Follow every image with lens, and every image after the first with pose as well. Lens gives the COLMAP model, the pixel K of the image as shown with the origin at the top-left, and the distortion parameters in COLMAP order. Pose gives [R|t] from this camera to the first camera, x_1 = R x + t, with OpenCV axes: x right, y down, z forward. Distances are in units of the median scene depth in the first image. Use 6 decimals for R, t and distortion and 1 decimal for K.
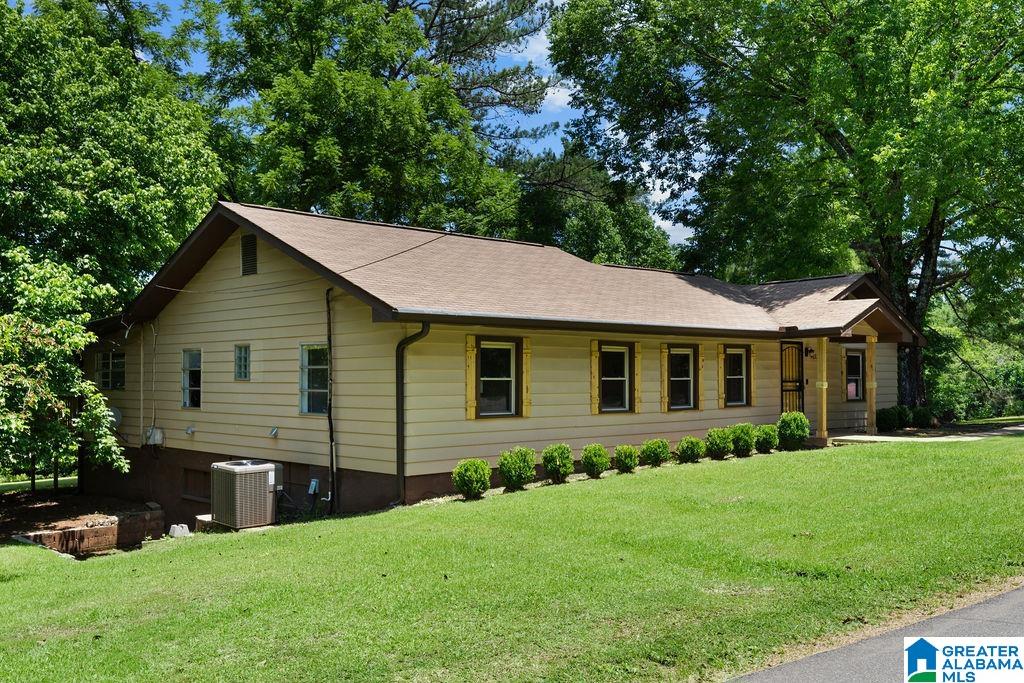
lens RADIAL K [[970.4, 0, 554.7], [0, 970.4, 341.9], [0, 0, 1]] dist [-0.002661, -0.007192]
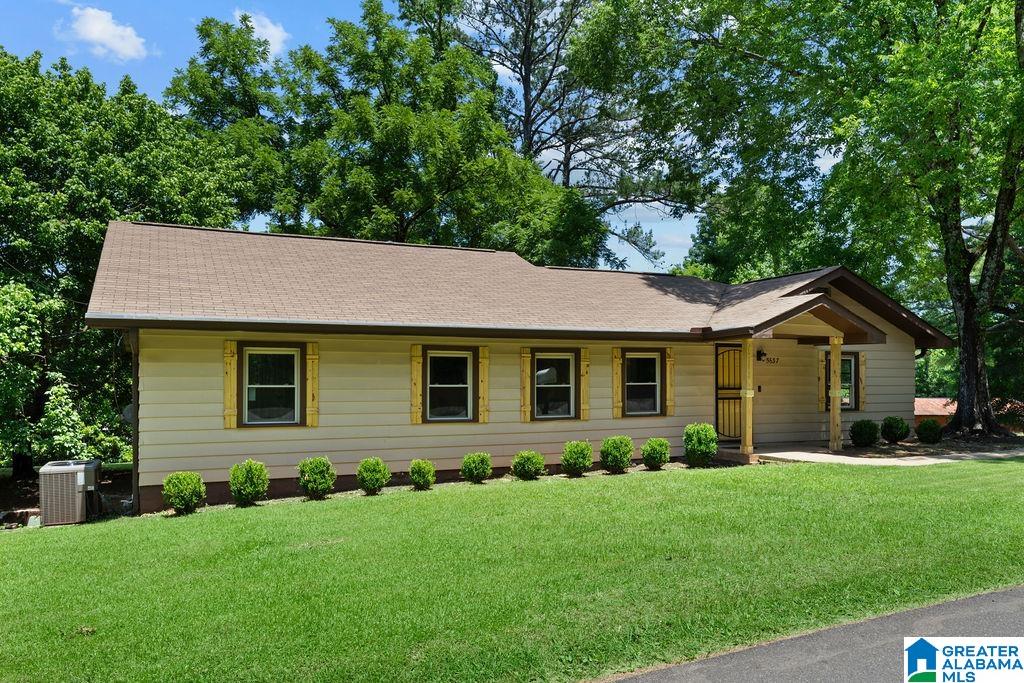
lens RADIAL K [[728.9, 0, 512.0], [0, 728.9, 341.5], [0, 0, 1]] dist [-0.011338, -0.000521]
pose [[0.929733, -0.019884, -0.367697, 0.350019], [0.012995, 0.999691, -0.021204, 0.010153], [0.368005, 0.014936, 0.929704, 0.340881]]
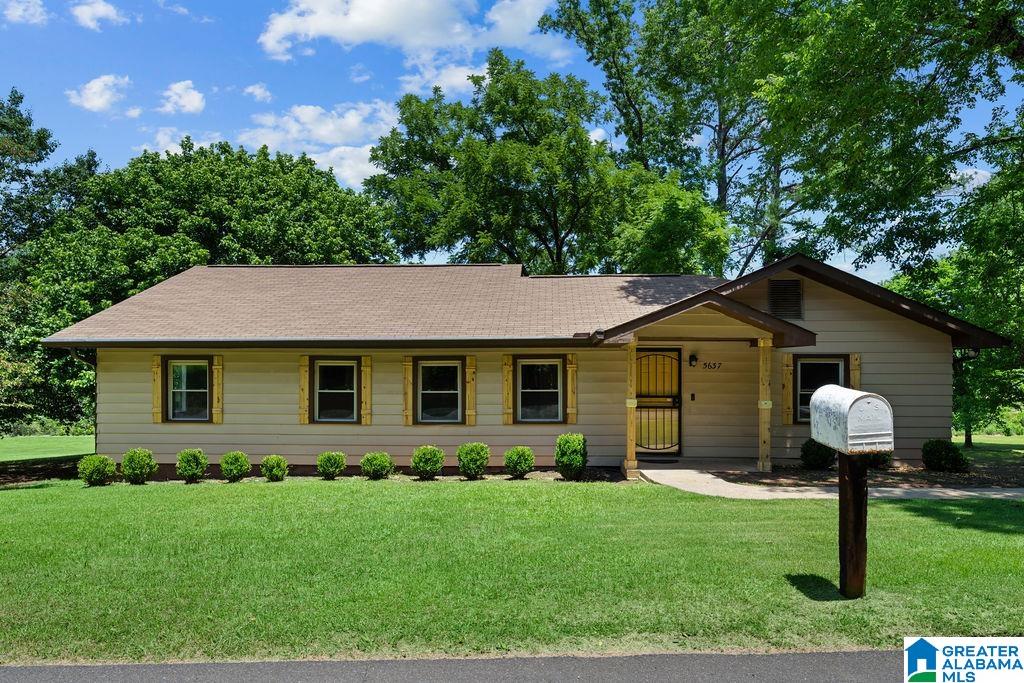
lens RADIAL K [[622.9, 0, 512.0], [0, 622.9, 341.5], [0, 0, 1]] dist [0.002685, 0.000150]
pose [[0.665866, -0.053145, -0.744176, 0.652117], [0.023023, 0.998448, -0.050703, 0.020825], [0.745716, 0.016628, 0.666056, 0.636615]]
